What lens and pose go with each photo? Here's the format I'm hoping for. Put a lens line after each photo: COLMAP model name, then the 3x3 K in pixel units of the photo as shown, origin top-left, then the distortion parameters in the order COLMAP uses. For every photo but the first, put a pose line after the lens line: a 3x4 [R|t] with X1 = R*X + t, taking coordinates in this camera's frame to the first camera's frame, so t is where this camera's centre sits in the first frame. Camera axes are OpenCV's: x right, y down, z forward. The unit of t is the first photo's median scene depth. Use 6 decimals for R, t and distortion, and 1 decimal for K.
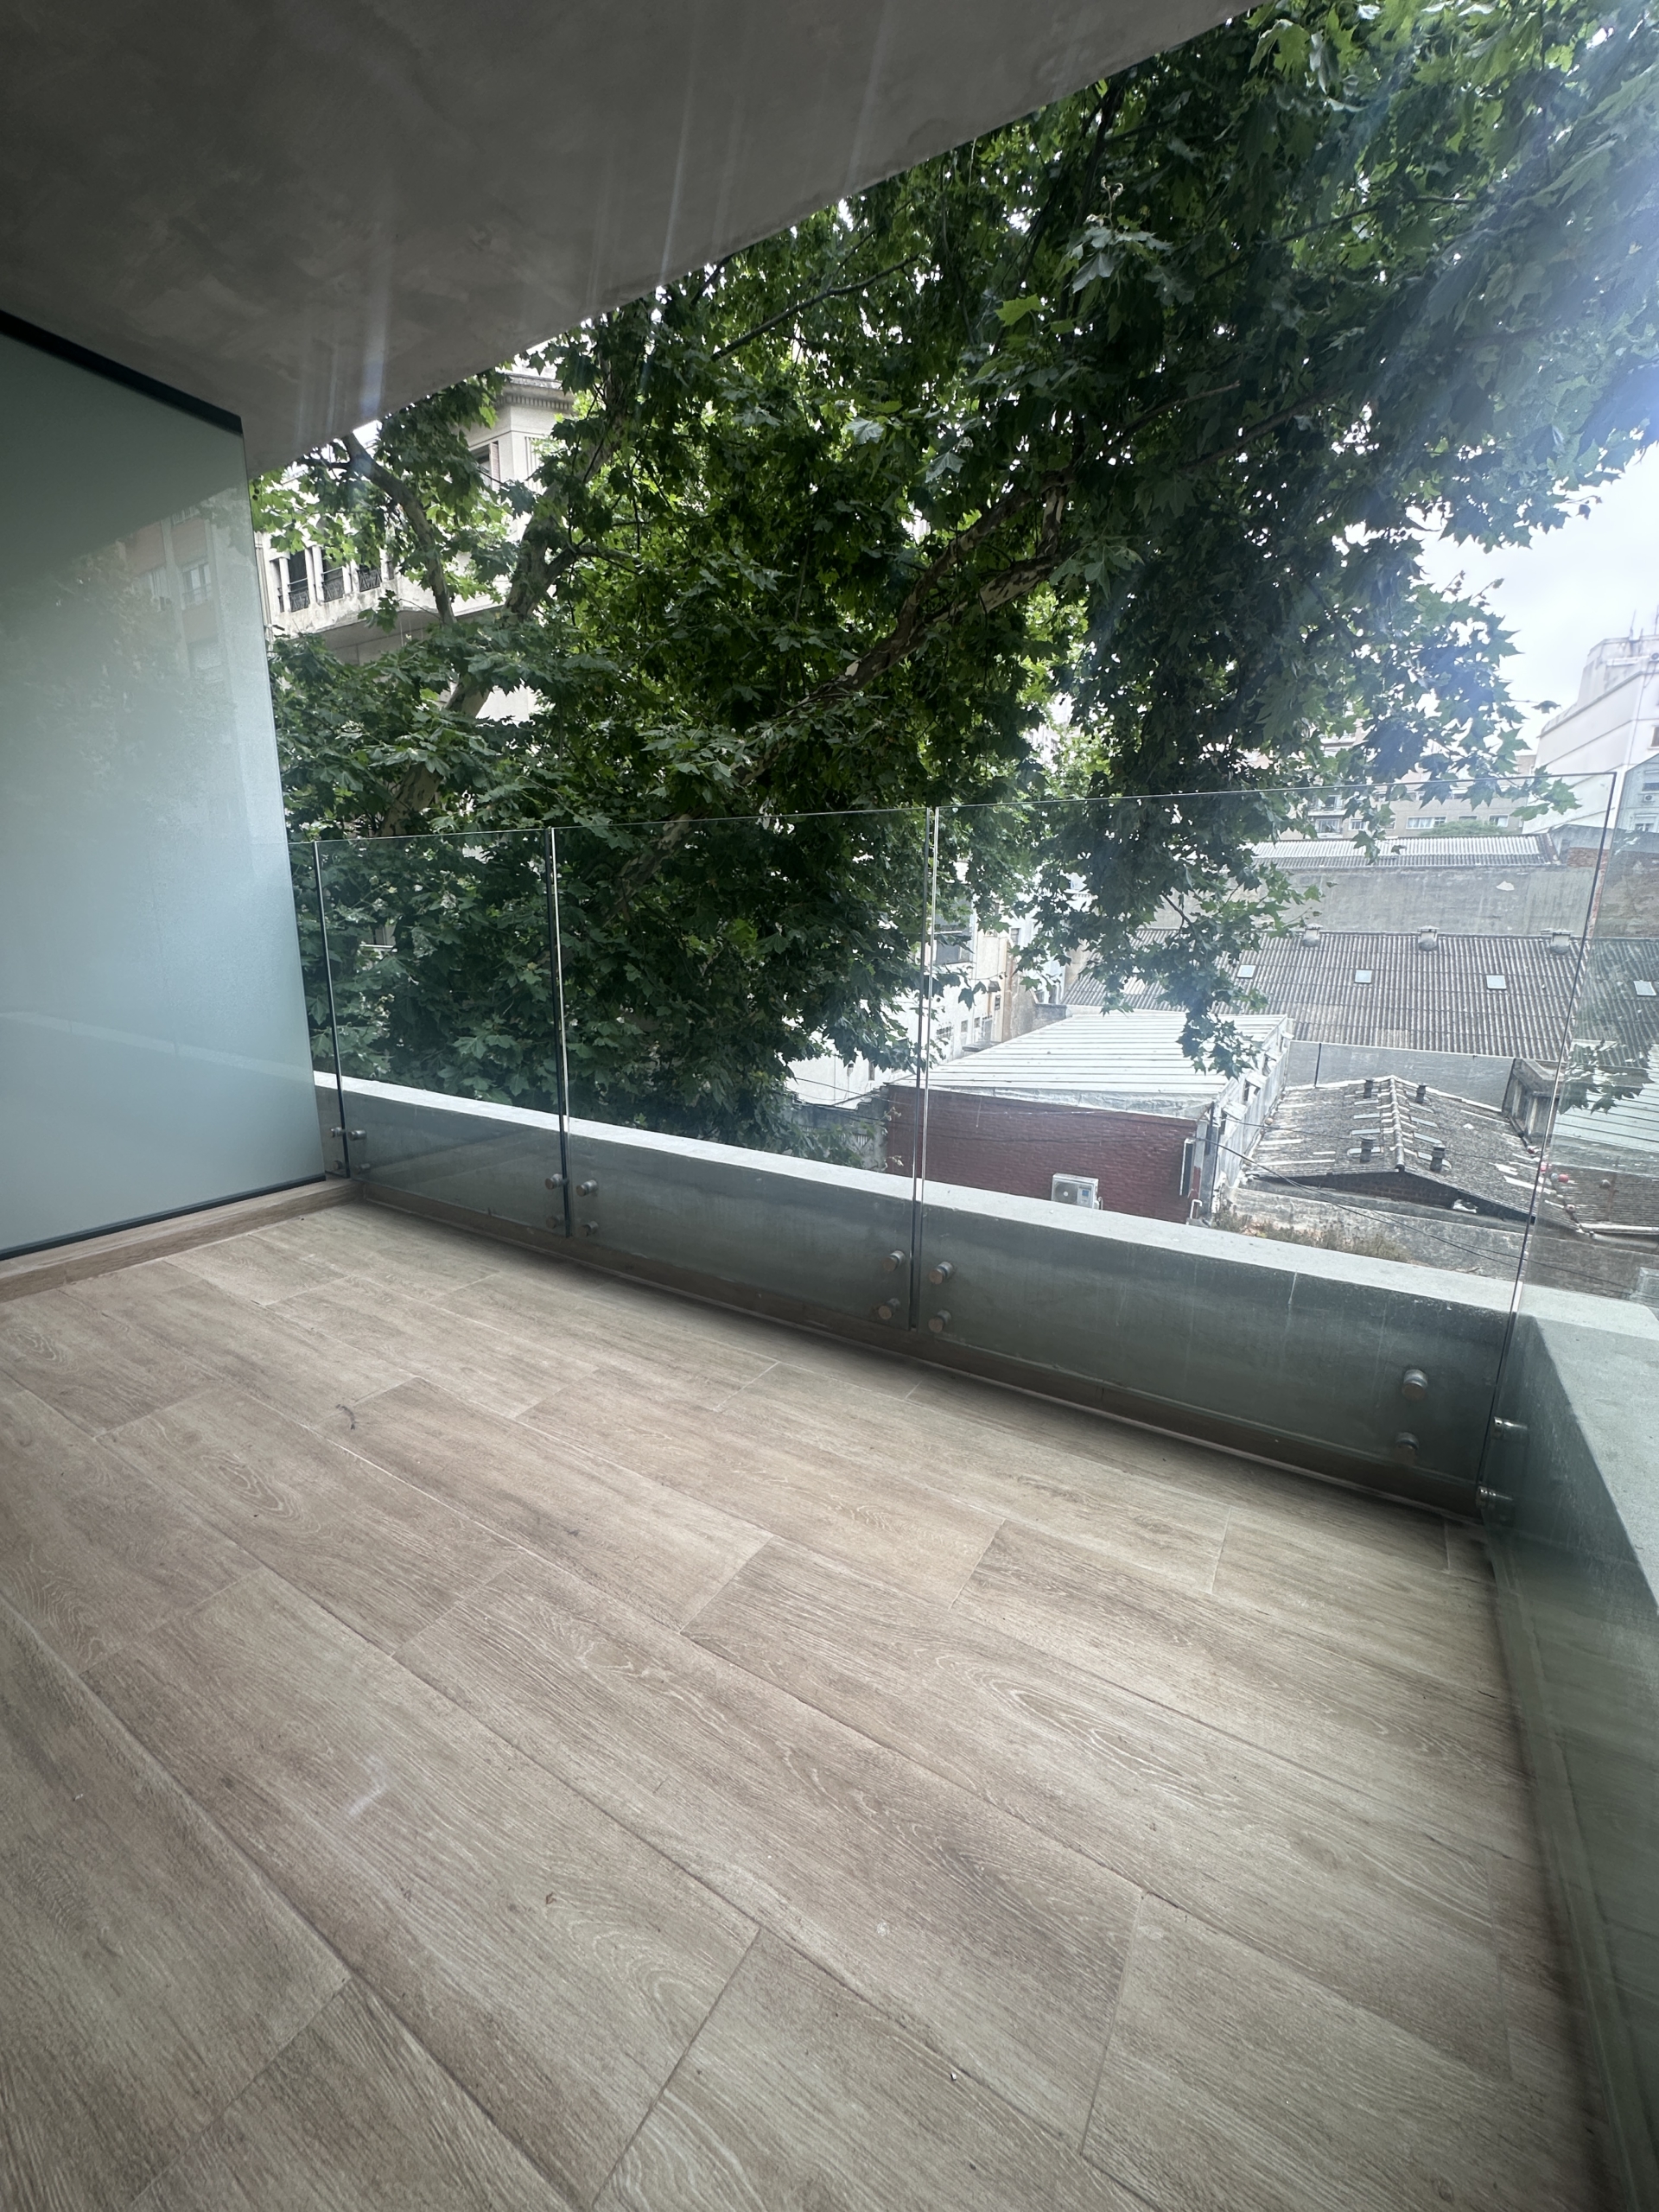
lens RADIAL K [[877.2, 0, 829.2], [0, 877.2, 1113.4], [0, 0, 1]] dist [-0.002610, -0.000316]
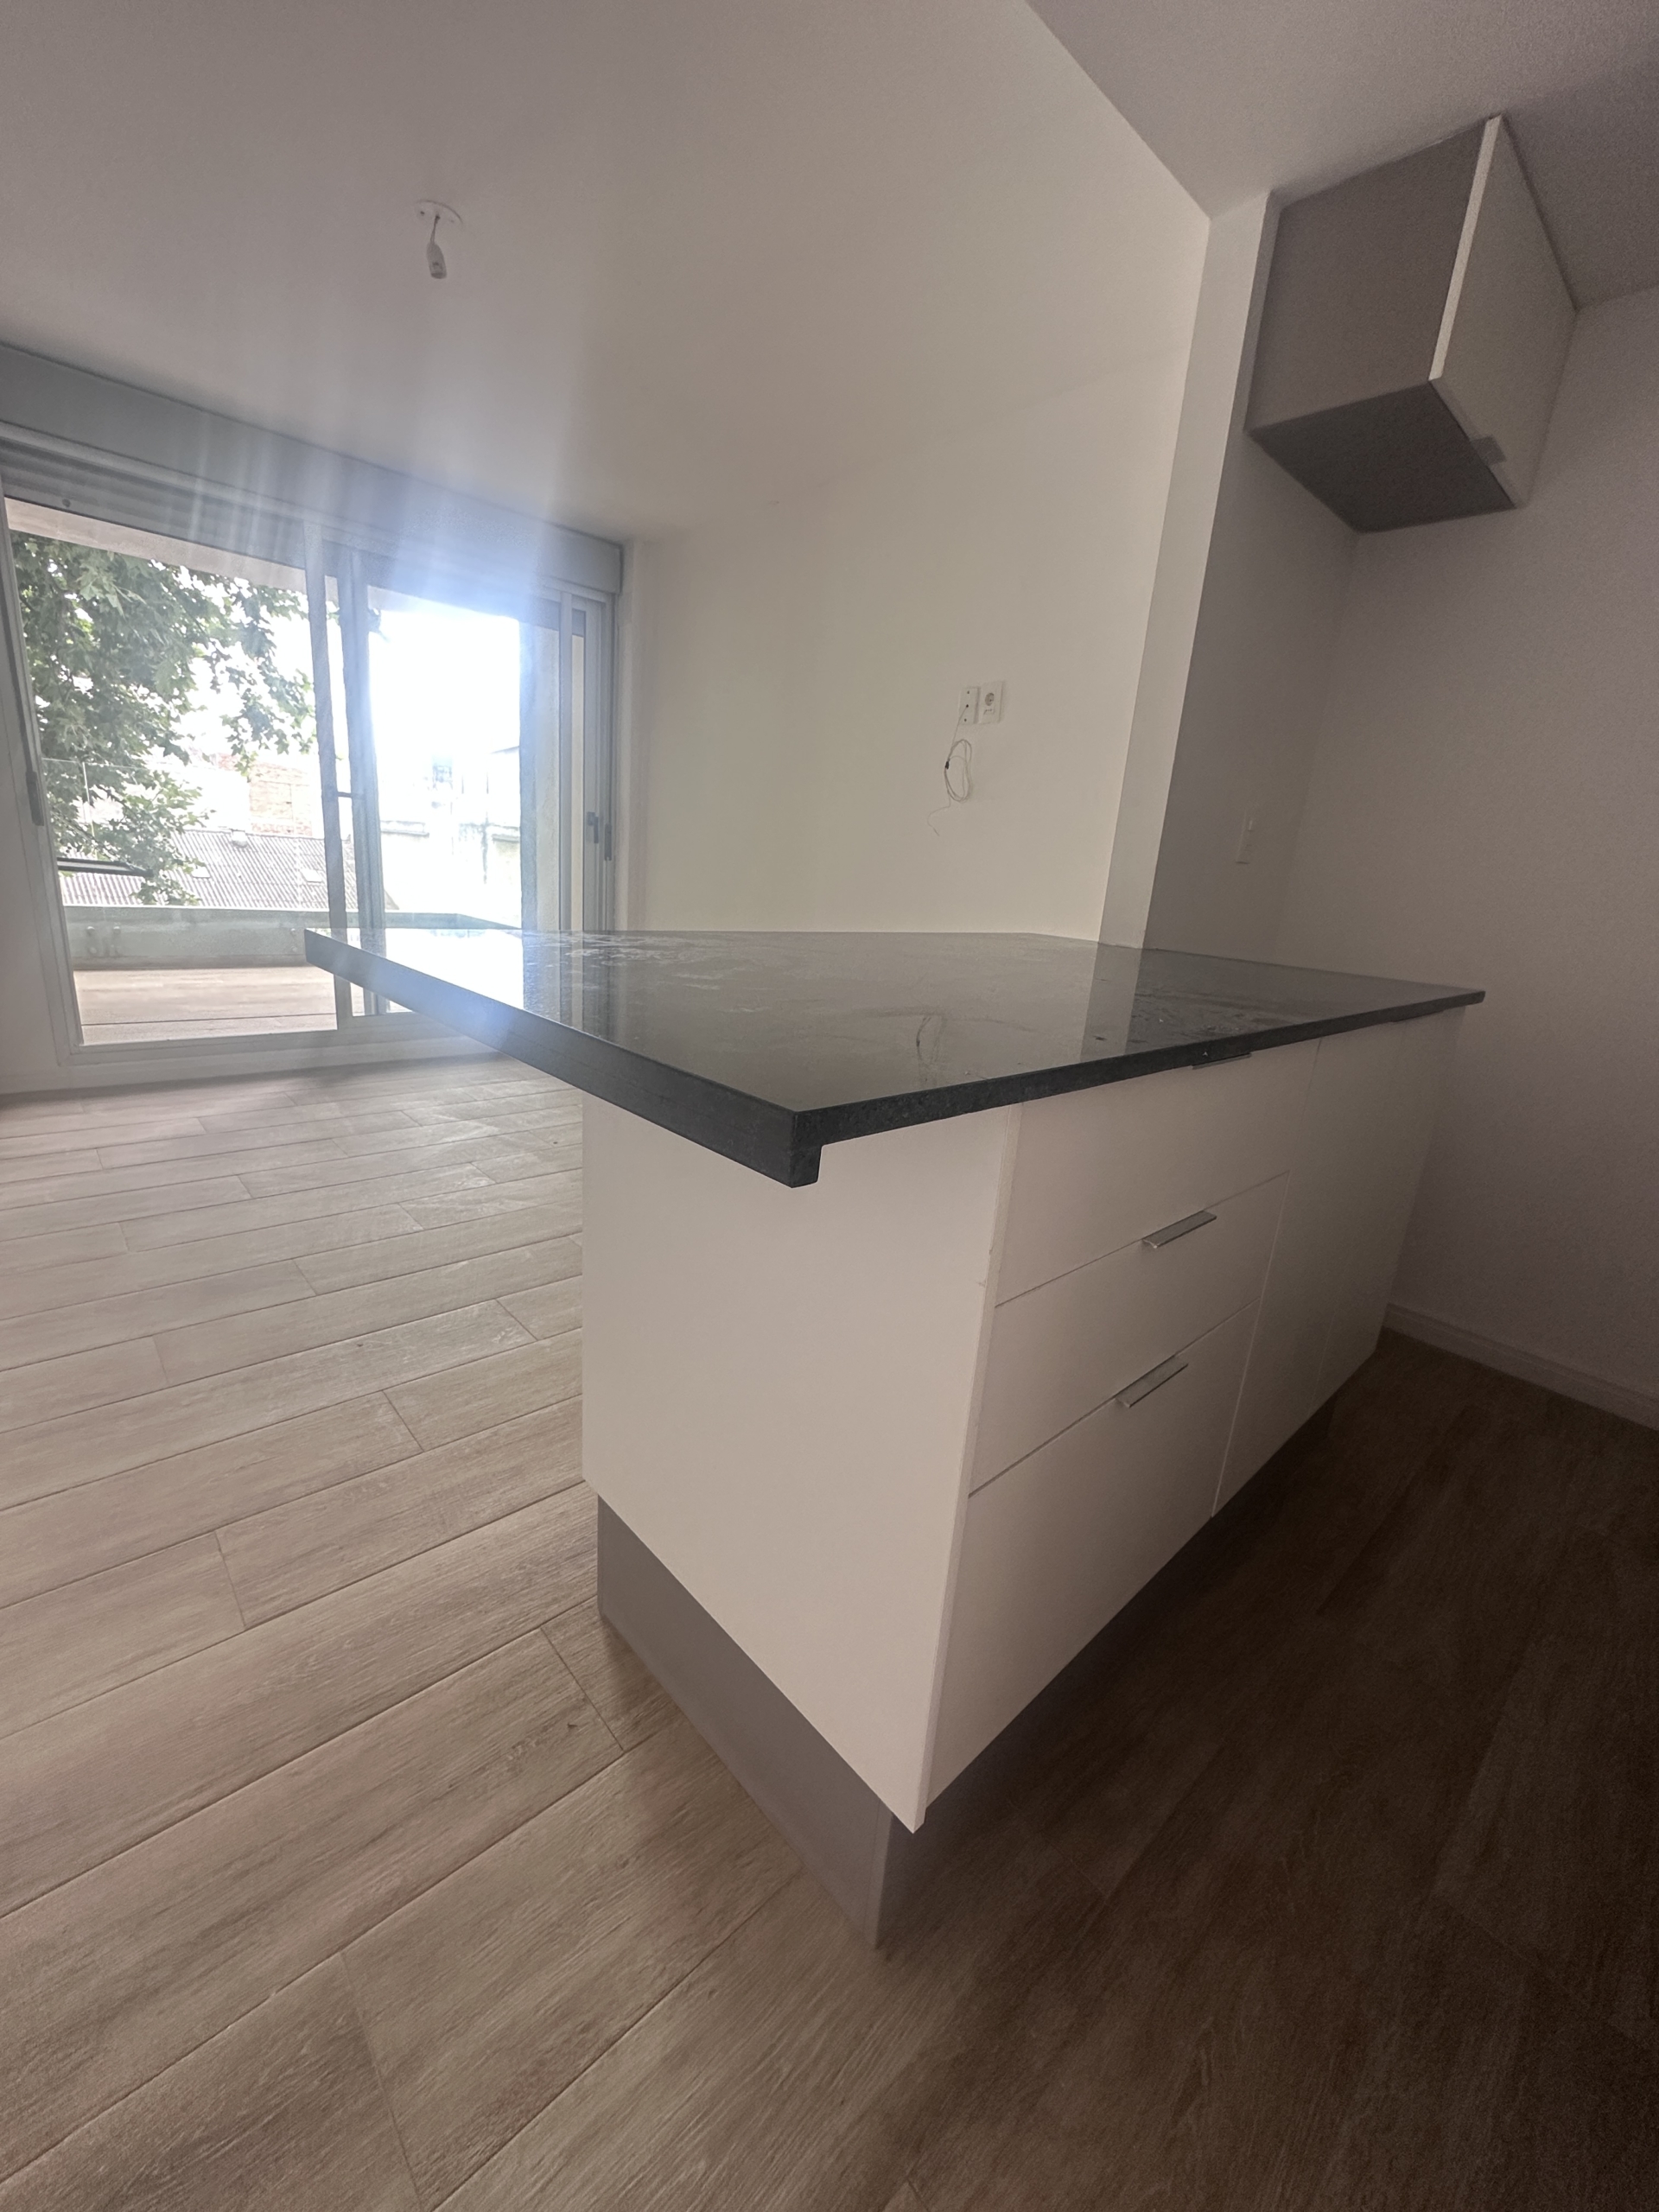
lens RADIAL K [[887.9, 0, 822.6], [0, 887.9, 1109.0], [0, 0, 1]] dist [-0.003181, 0.000197]
pose [[0.288661, -0.239593, 0.926968, -1.971133], [0.140146, 0.968328, 0.206642, 0.320798], [-0.947119, 0.070262, 0.313096, -1.382364]]
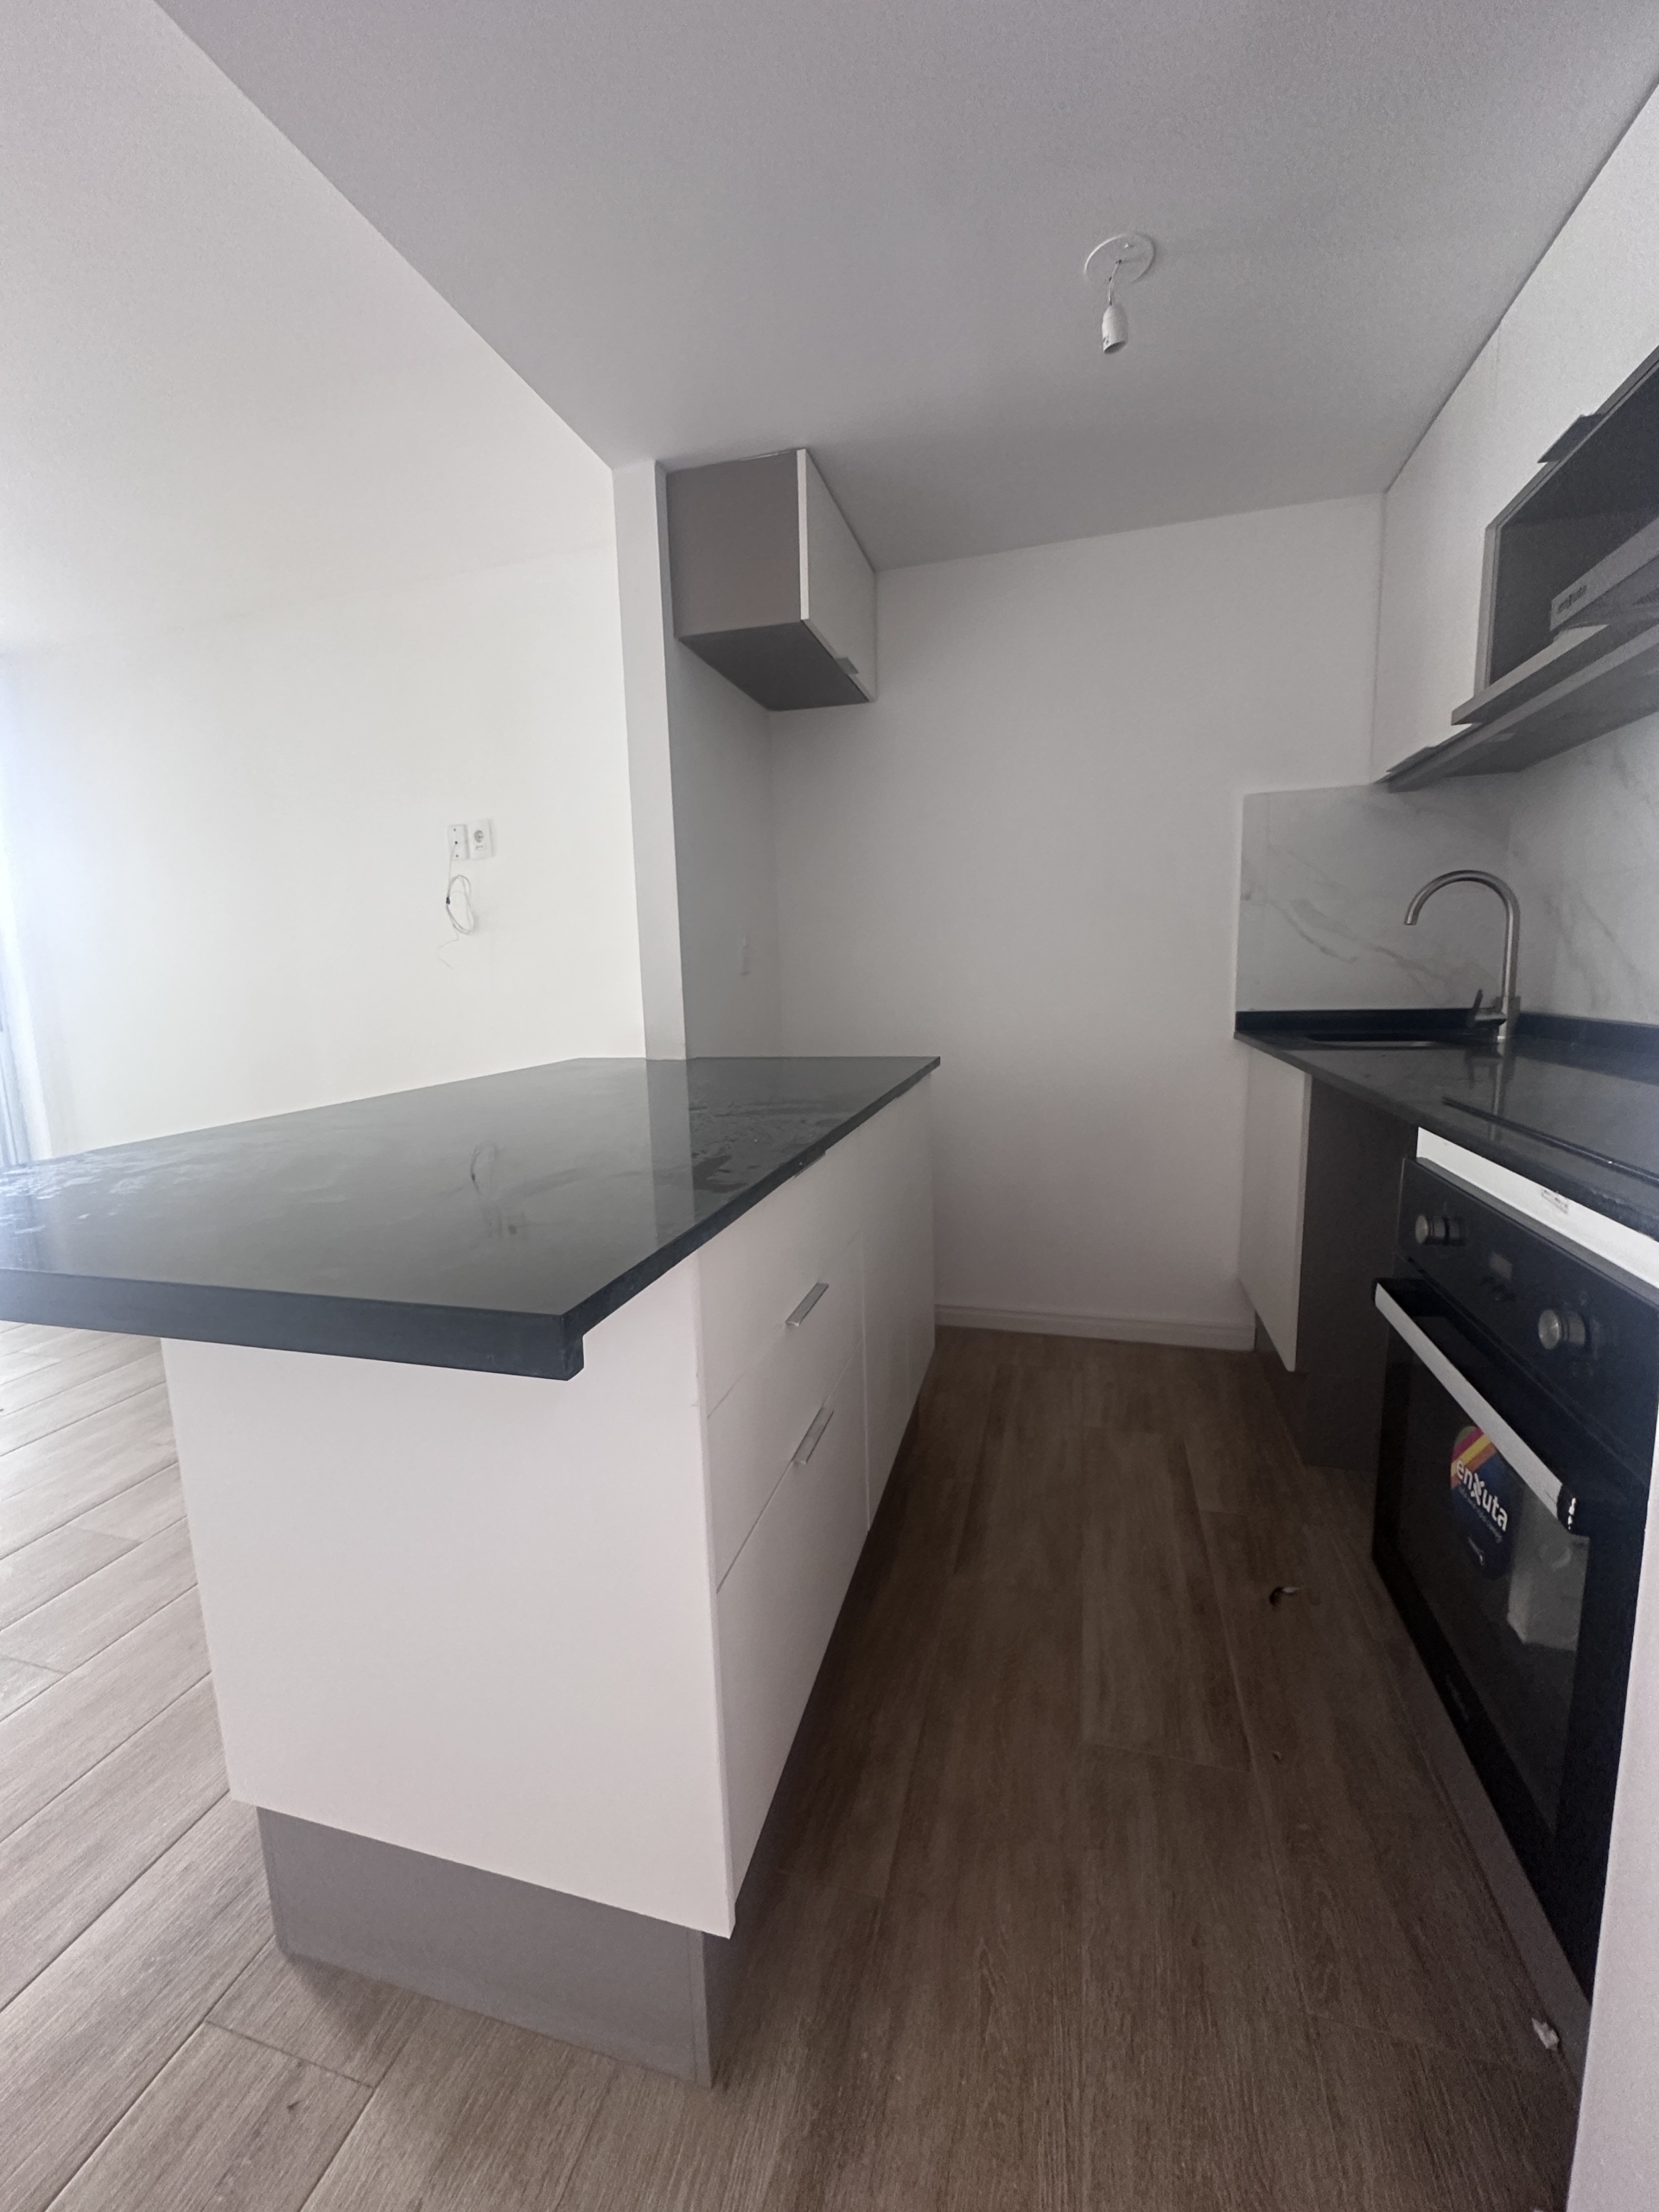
lens RADIAL K [[902.0, 0, 823.4], [0, 902.0, 1107.4], [0, 0, 1]] dist [-0.000991, 0.000510]
pose [[-0.258033, -0.147983, 0.954736, -2.035642], [0.241779, 0.946865, 0.212108, 0.265792], [-0.935394, 0.285565, -0.208543, -1.334797]]
